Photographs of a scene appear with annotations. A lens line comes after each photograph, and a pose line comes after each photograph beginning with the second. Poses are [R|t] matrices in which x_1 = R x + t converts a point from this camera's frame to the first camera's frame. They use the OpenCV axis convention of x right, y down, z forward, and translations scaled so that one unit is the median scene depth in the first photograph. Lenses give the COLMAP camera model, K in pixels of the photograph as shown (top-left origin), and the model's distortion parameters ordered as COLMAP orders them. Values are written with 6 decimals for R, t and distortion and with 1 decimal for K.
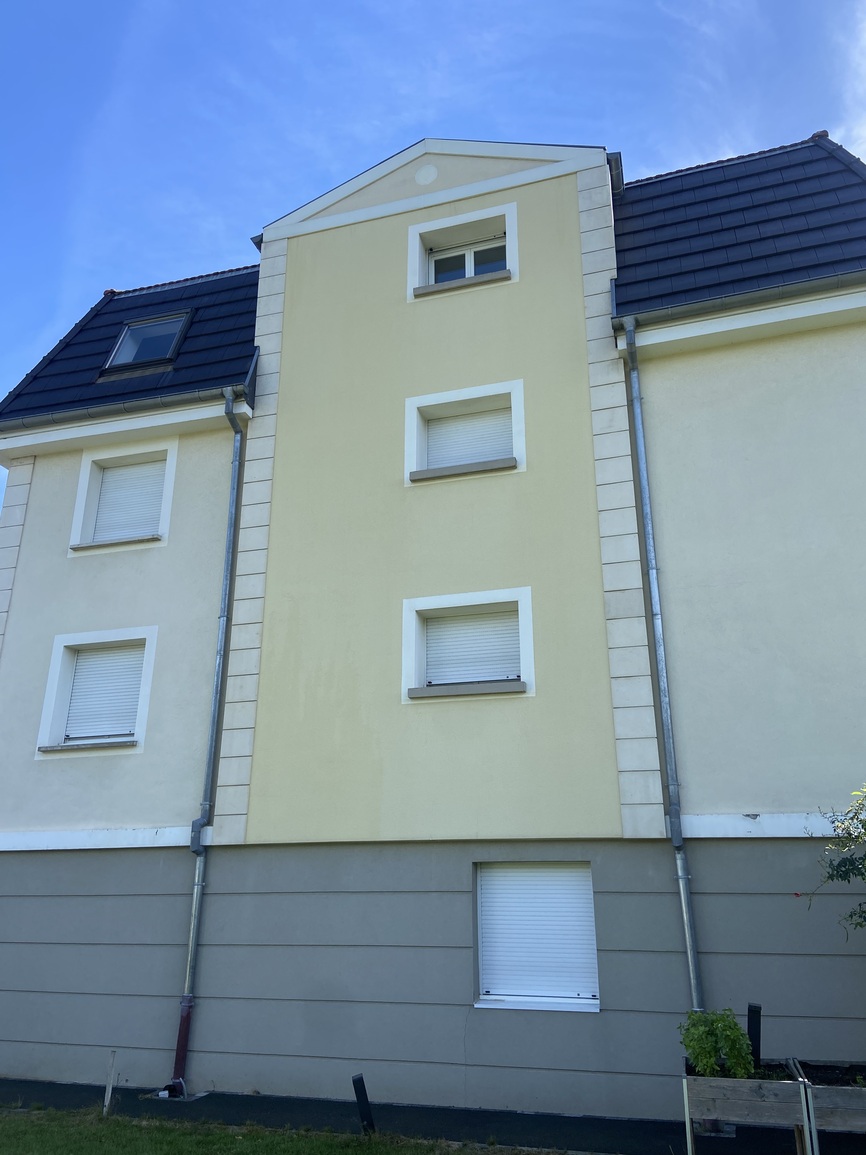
lens RADIAL K [[863.2, 0, 433.0], [0, 863.2, 577.5], [0, 0, 1]] dist [0.104835, -0.129917]
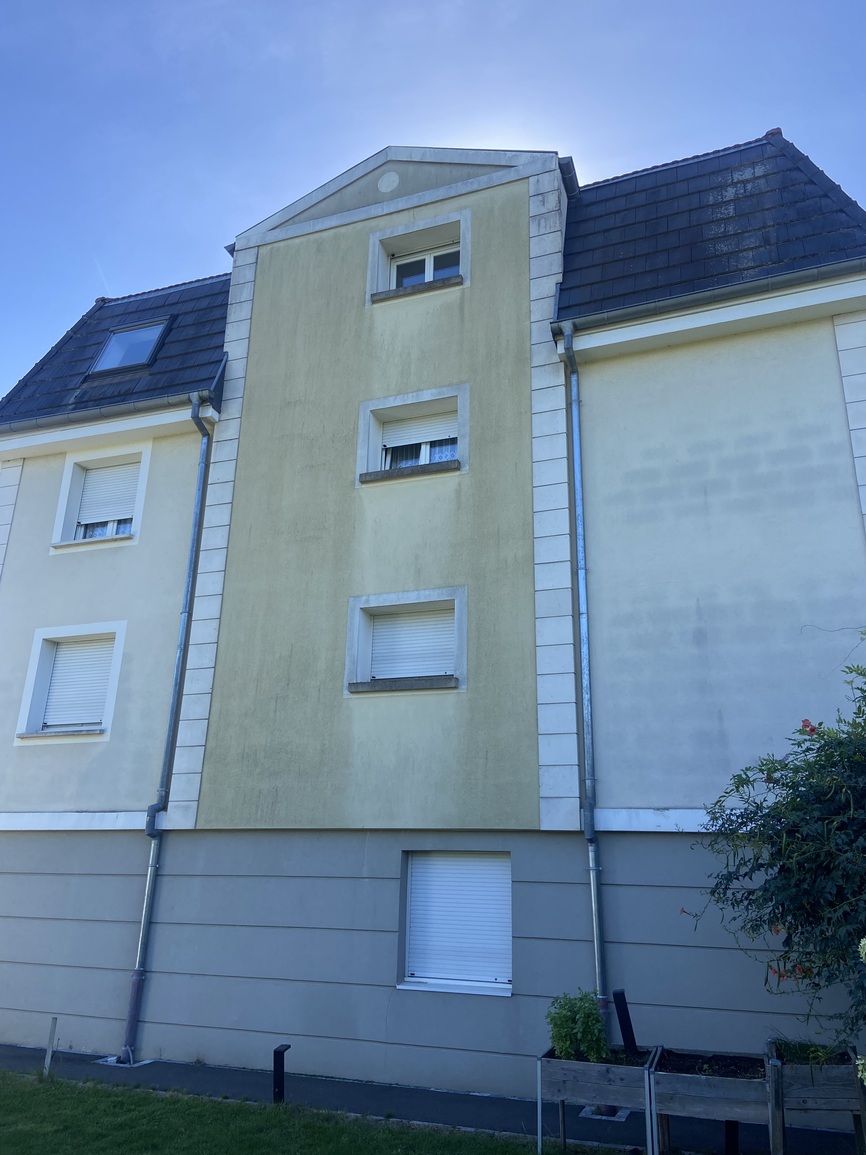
lens RADIAL K [[864.0, 0, 432.7], [0, 864.0, 573.0], [0, 0, 1]] dist [0.098559, -0.120183]
pose [[0.997863, 0.001078, -0.065332, 0.133611], [-0.000354, 0.999938, 0.011089, -0.015334], [0.065340, -0.011042, 0.997802, -0.031508]]
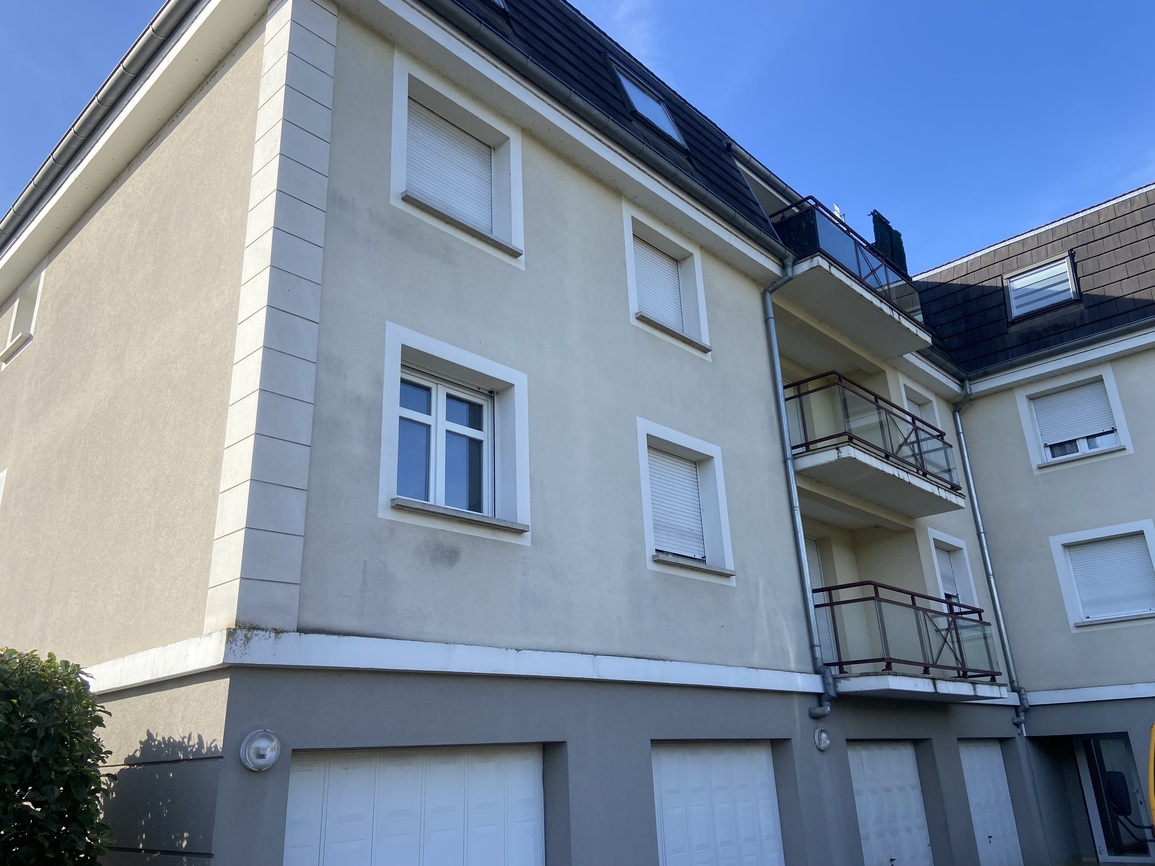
lens RADIAL K [[864.0, 0, 583.3], [0, 864.0, 436.0], [0, 0, 1]] dist [0.098559, -0.120183]
pose [[0.897115, -0.186203, -0.400642, -0.565395], [0.188639, 0.981466, -0.033748, -0.185342], [0.399500, -0.045301, 0.915613, -0.507368]]
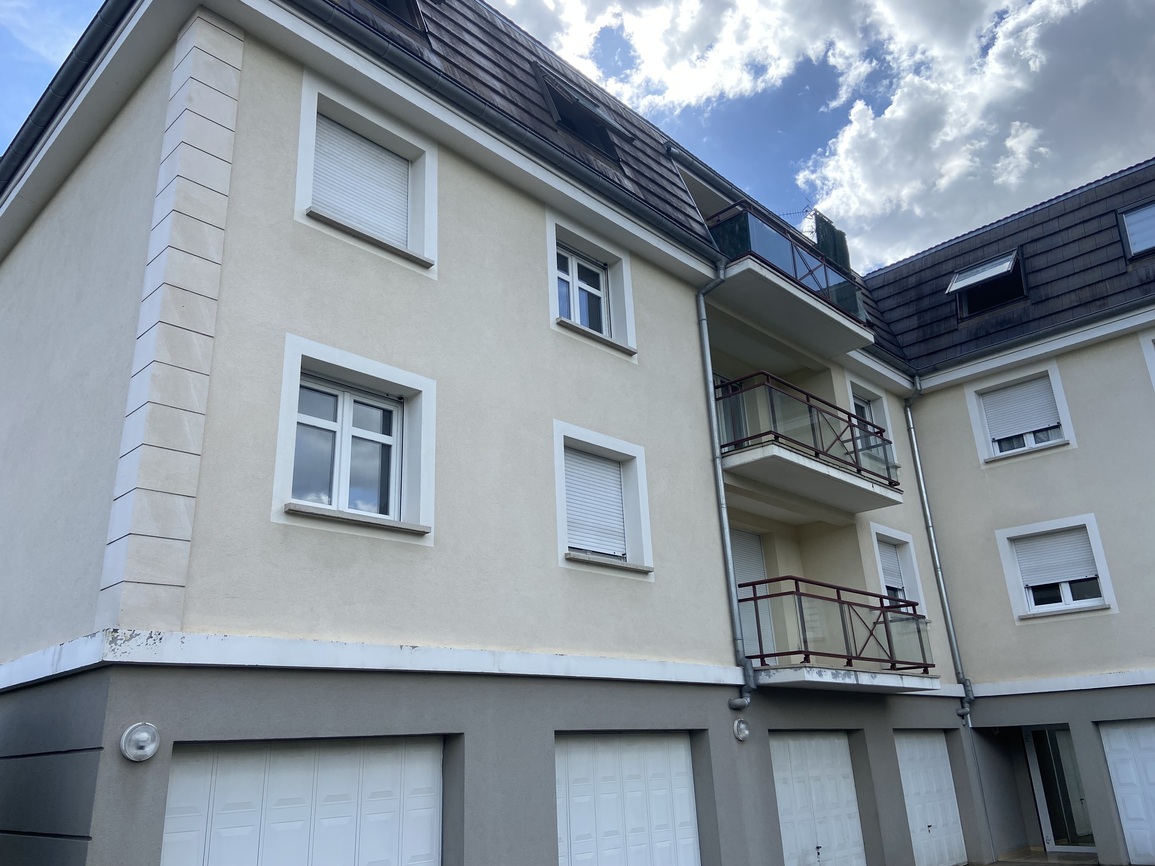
lens RADIAL K [[863.2, 0, 577.5], [0, 863.2, 433.0], [0, 0, 1]] dist [0.104835, -0.129917]
pose [[0.887065, -0.189392, -0.421007, -0.458071], [0.194643, 0.980387, -0.030918, -0.176683], [0.418606, -0.054520, 0.906530, -0.493984]]
